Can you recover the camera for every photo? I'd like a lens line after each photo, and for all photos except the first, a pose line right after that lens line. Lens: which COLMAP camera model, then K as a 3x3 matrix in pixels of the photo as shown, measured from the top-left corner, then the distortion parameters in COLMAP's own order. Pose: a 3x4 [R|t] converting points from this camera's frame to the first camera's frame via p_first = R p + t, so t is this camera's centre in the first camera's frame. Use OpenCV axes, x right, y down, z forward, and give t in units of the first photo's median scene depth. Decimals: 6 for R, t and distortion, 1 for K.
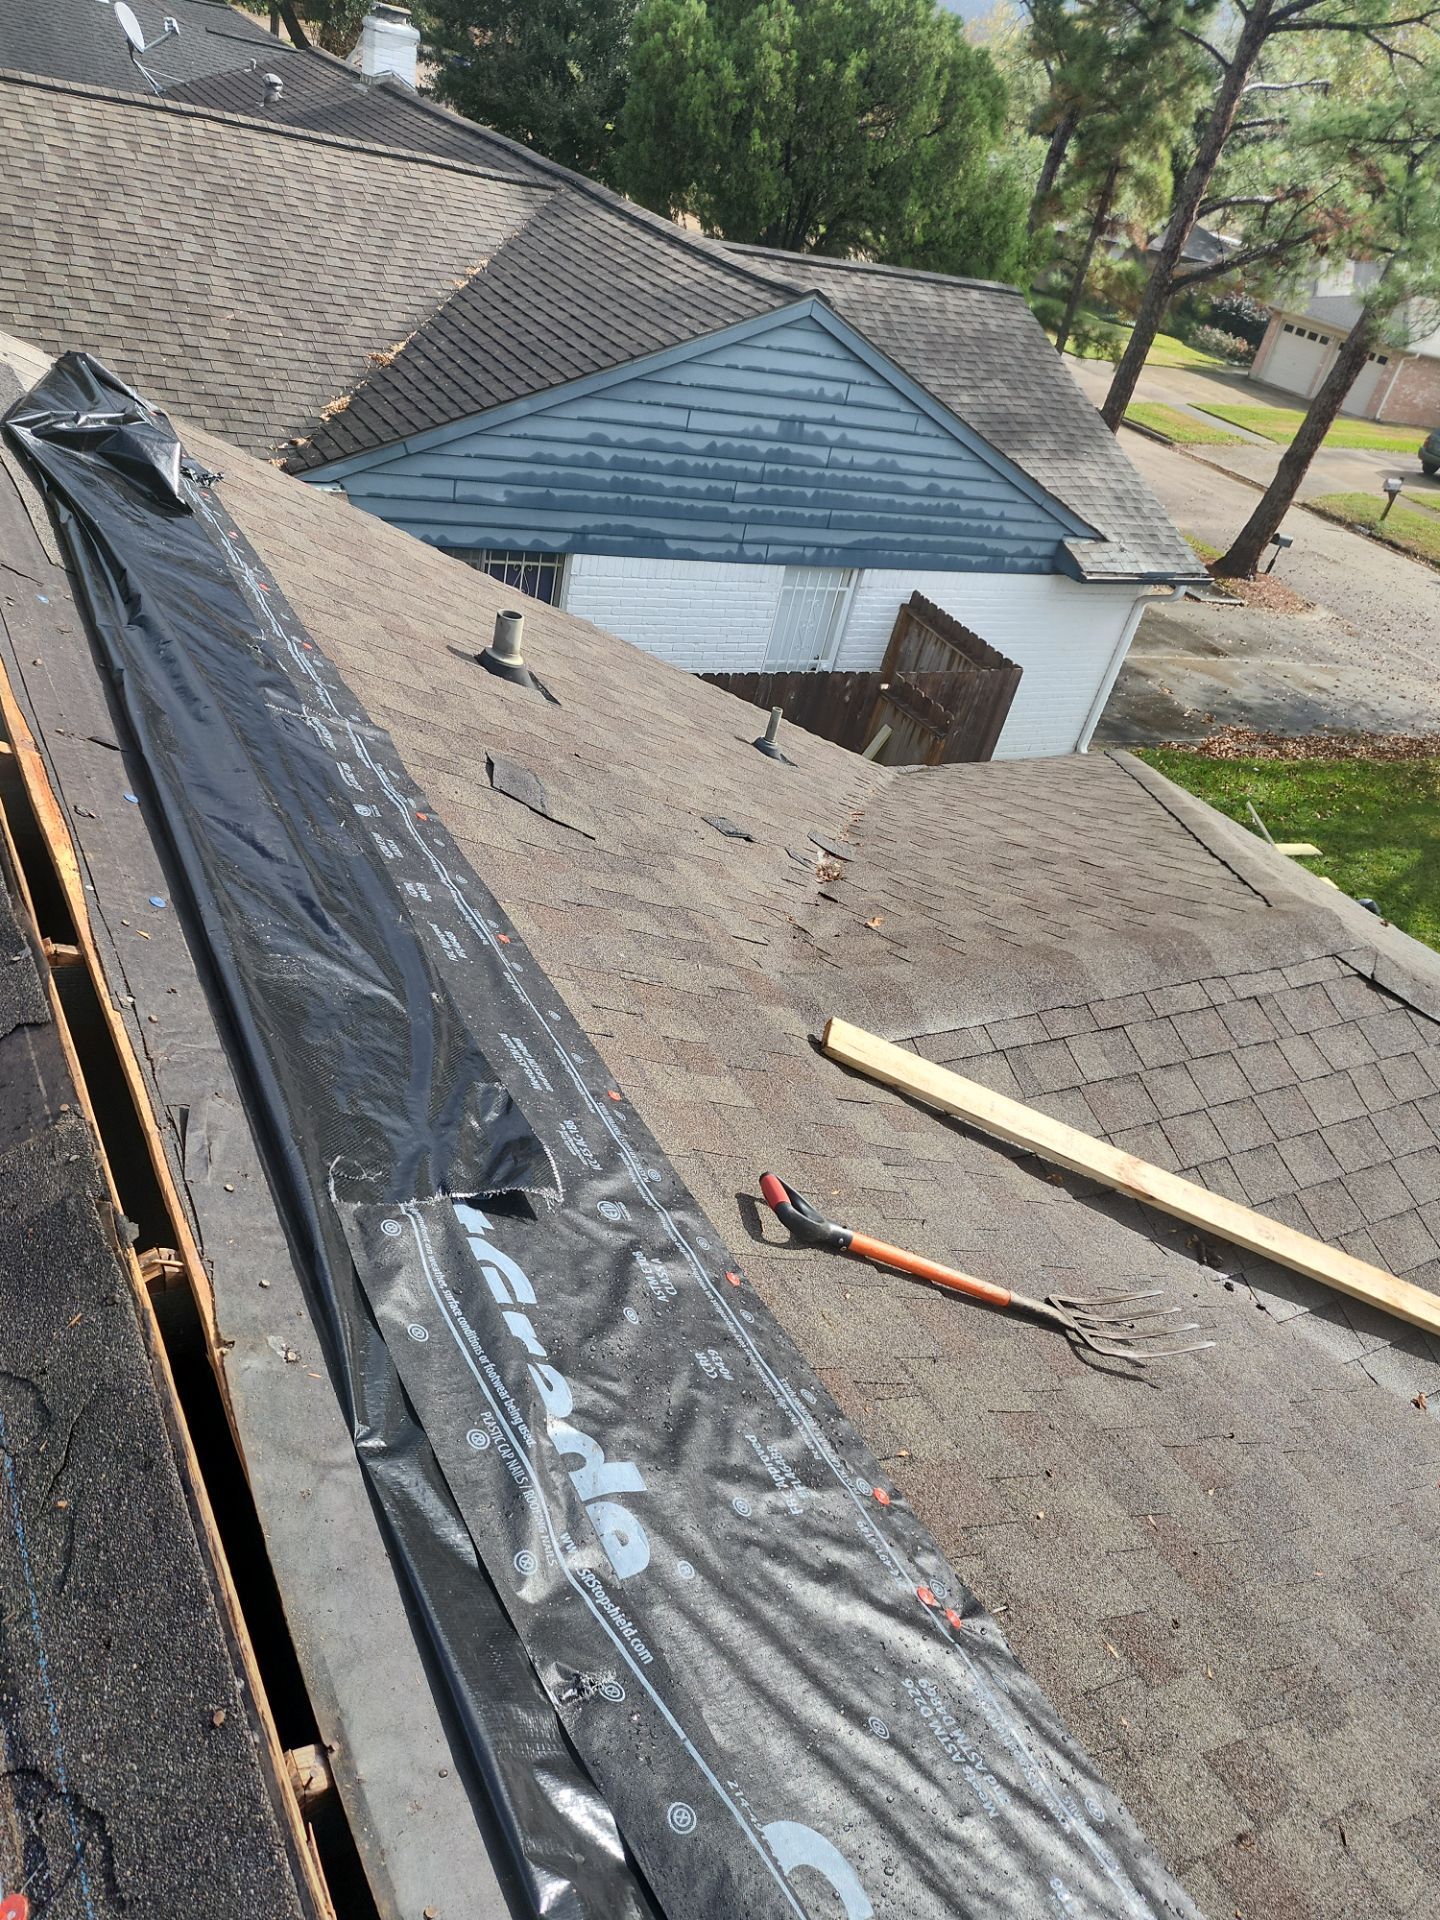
lens RADIAL K [[1212.8, 0, 731.9], [0, 1212.8, 933.4], [0, 0, 1]] dist [0.092675, -0.073694]
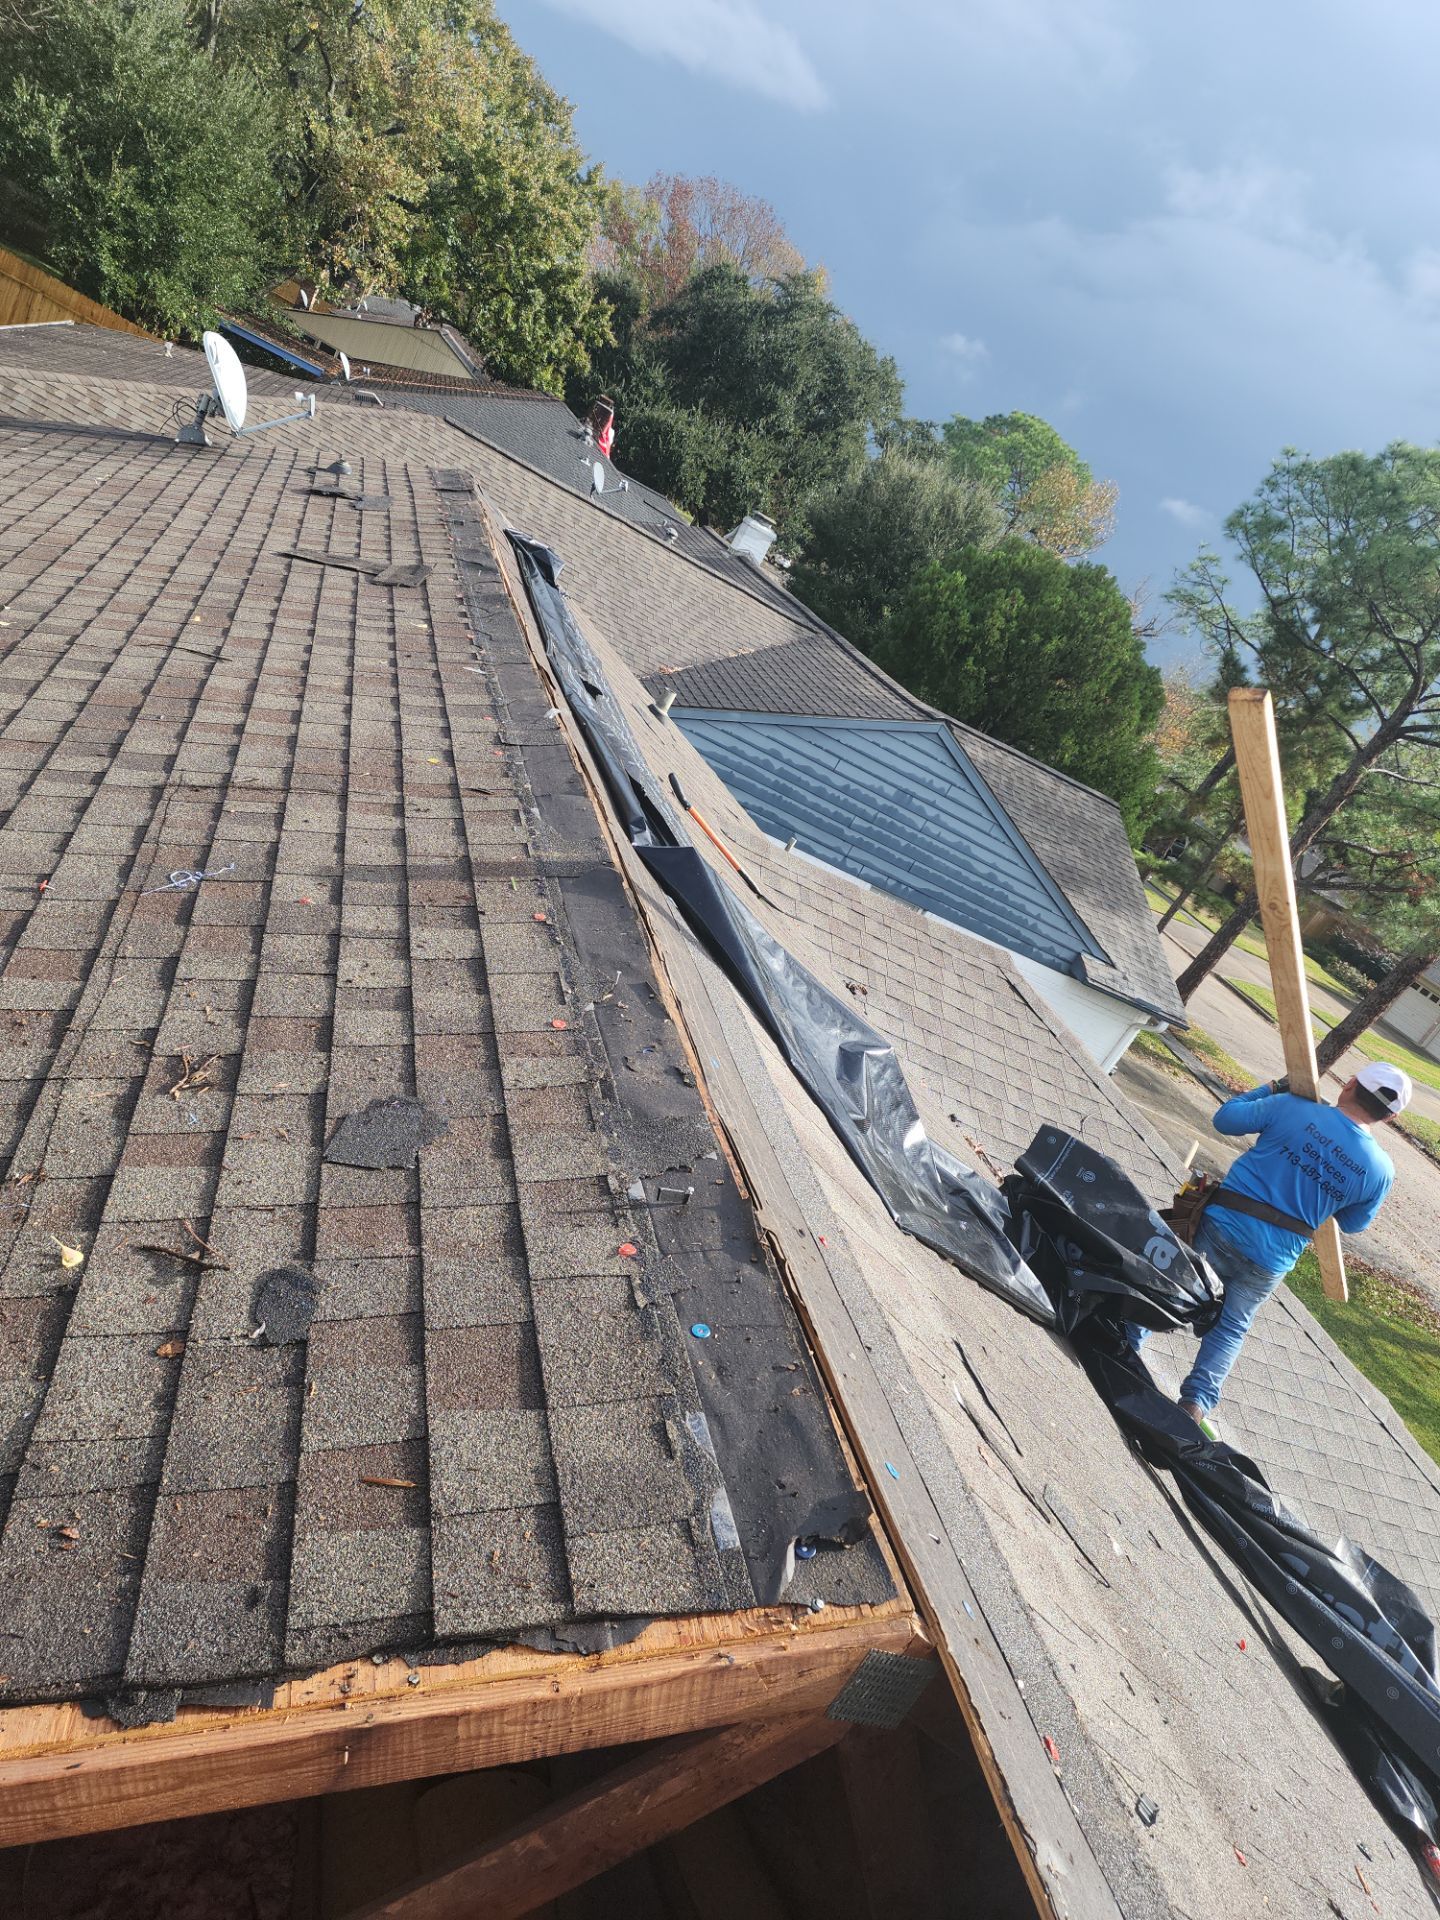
lens RADIAL K [[1212.8, 0, 731.9], [0, 1212.8, 933.4], [0, 0, 1]] dist [0.092675, -0.073694]
pose [[0.924046, 0.347795, -0.158675, 0.093417], [-0.381520, 0.865185, -0.325417, 0.173907], [0.024105, 0.361238, 0.932162, -0.178751]]
